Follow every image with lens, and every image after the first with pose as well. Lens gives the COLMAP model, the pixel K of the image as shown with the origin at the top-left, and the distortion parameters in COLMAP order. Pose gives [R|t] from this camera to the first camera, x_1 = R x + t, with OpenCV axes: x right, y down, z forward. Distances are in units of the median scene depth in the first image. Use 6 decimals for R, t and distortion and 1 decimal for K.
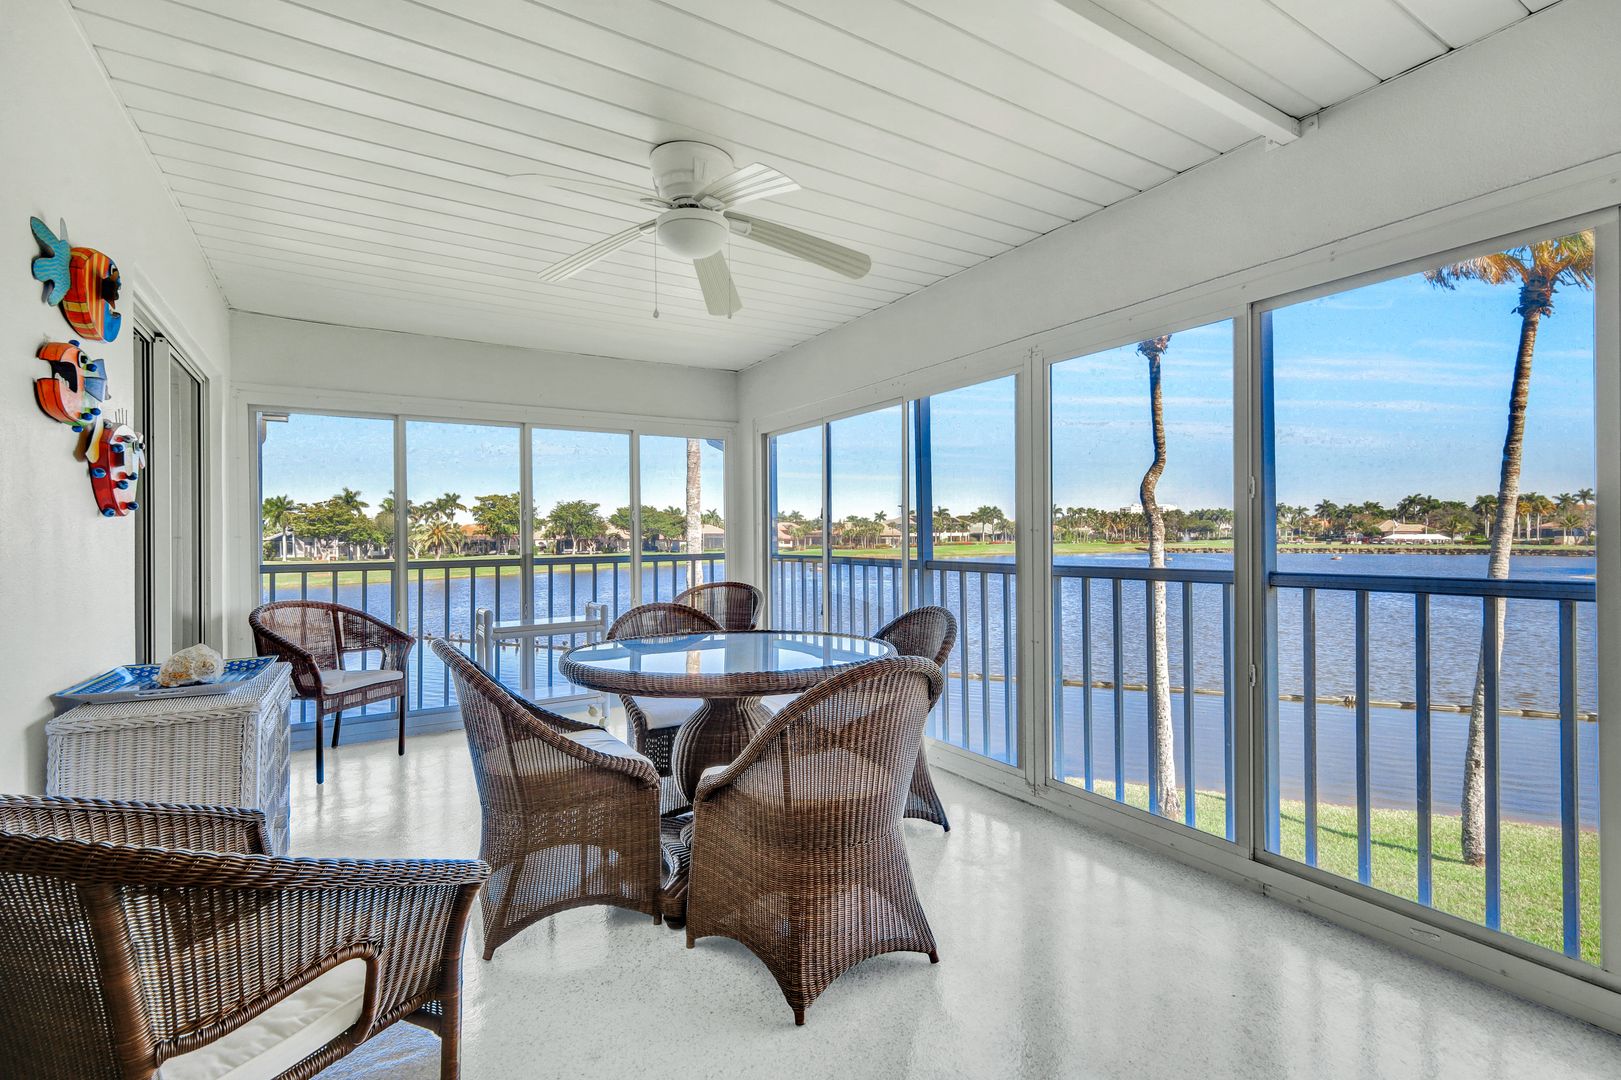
lens RADIAL K [[740.0, 0, 819.2], [0, 740.0, 532.6], [0, 0, 1]] dist [0.005322, 0.000011]
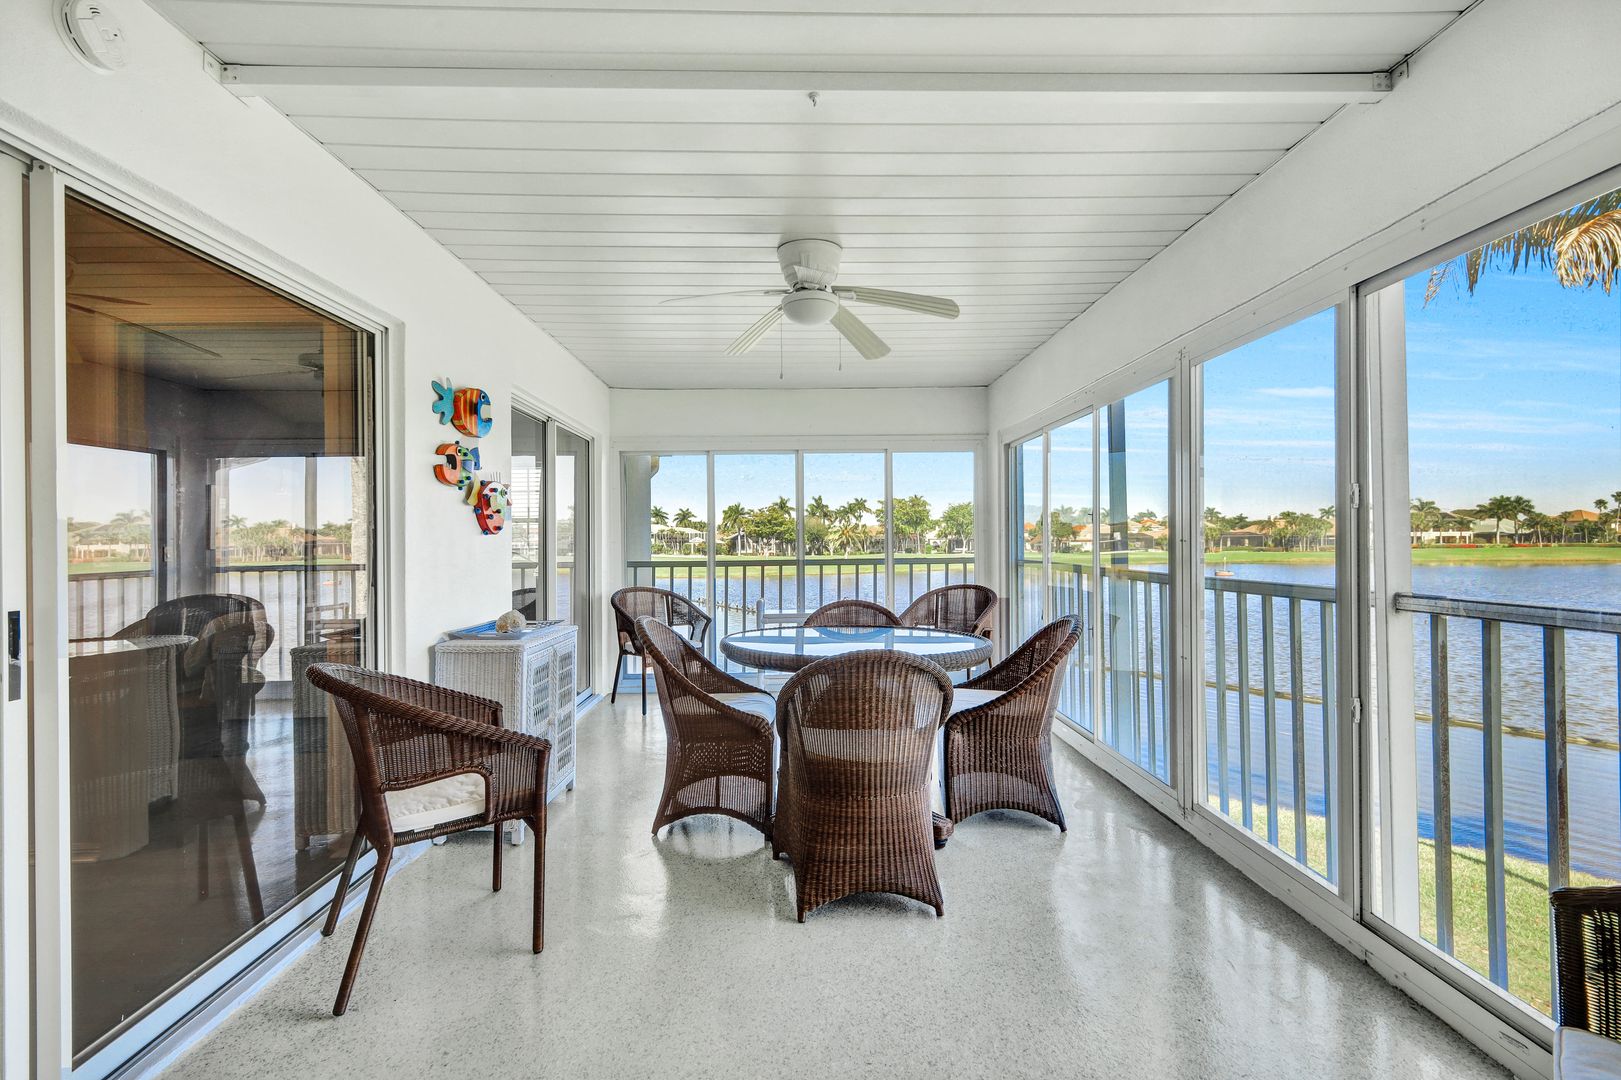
lens RADIAL K [[733.3, 0, 803.1], [0, 733.3, 530.7], [0, 0, 1]] dist [0.017876, -0.000044]
pose [[0.858070, -0.003428, -0.513521, 0.431277], [0.002222, 0.999993, -0.002962, -0.017665], [0.513528, 0.001400, 0.858072, -0.080718]]
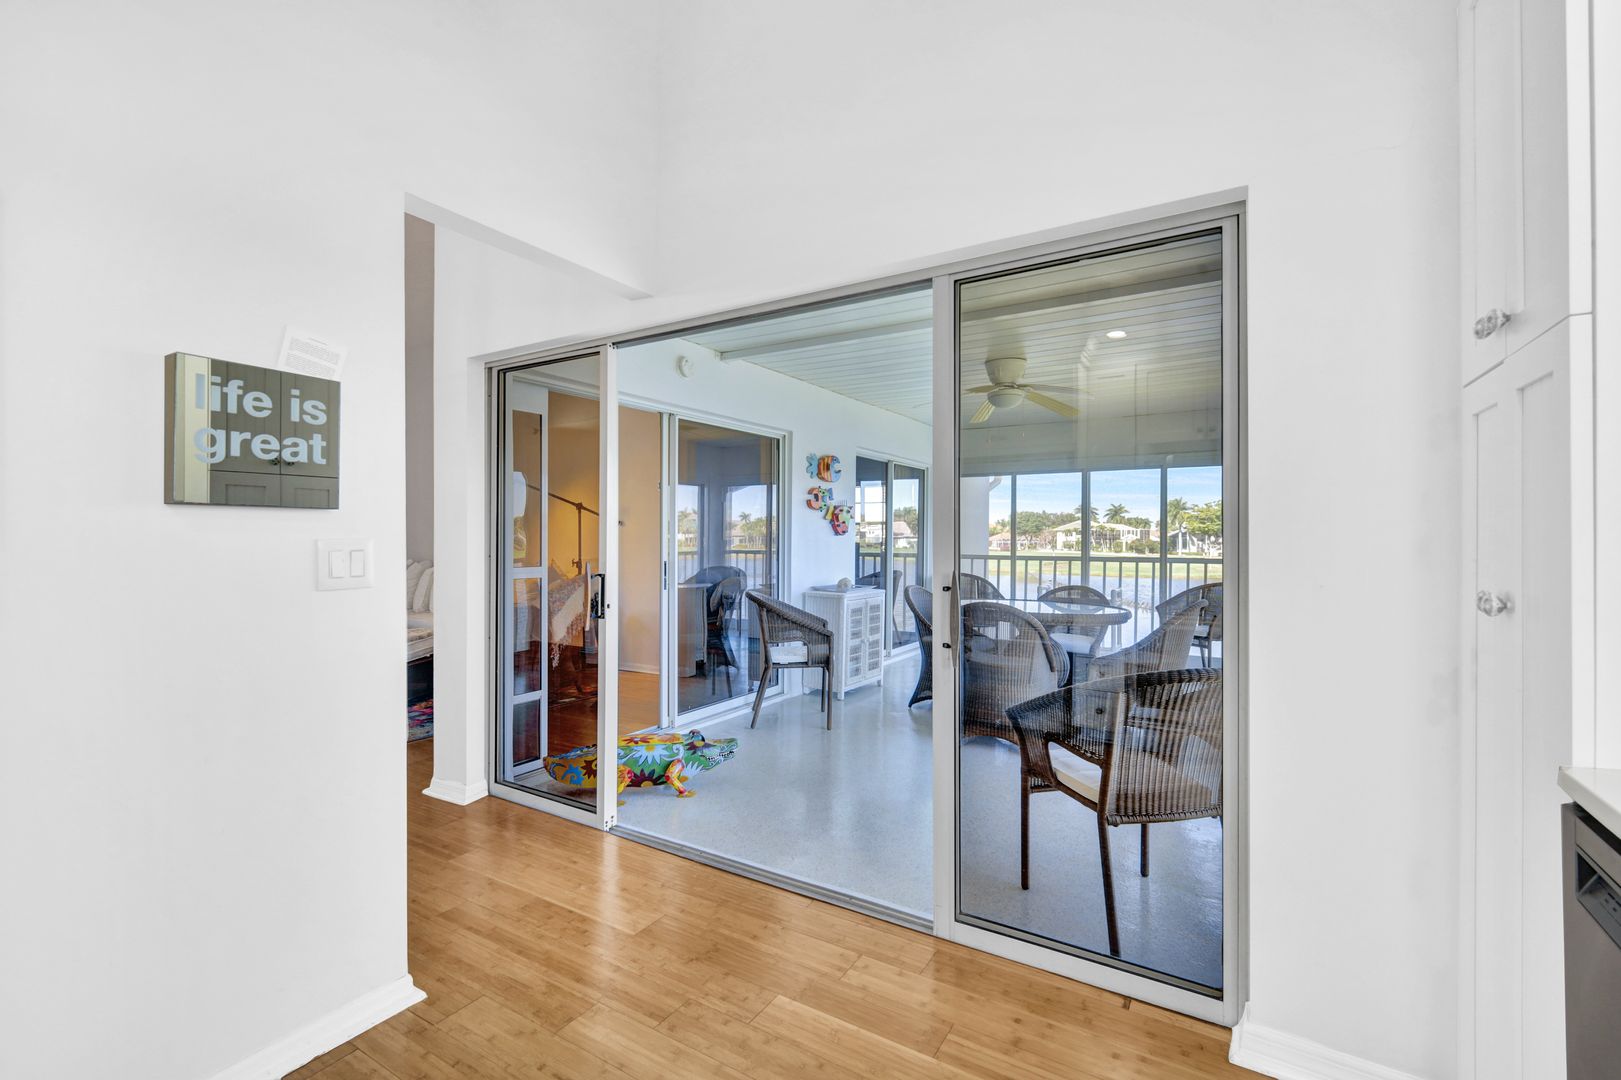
lens RADIAL K [[717.9, 0, 811.0], [0, 717.9, 526.7], [0, 0, 1]] dist [0.023583, 0.000159]
pose [[0.452554, 0.002952, -0.891732, 1.265049], [-0.007491, 0.999972, -0.000492, -0.041720], [0.891705, 0.006902, 0.452564, -0.352922]]
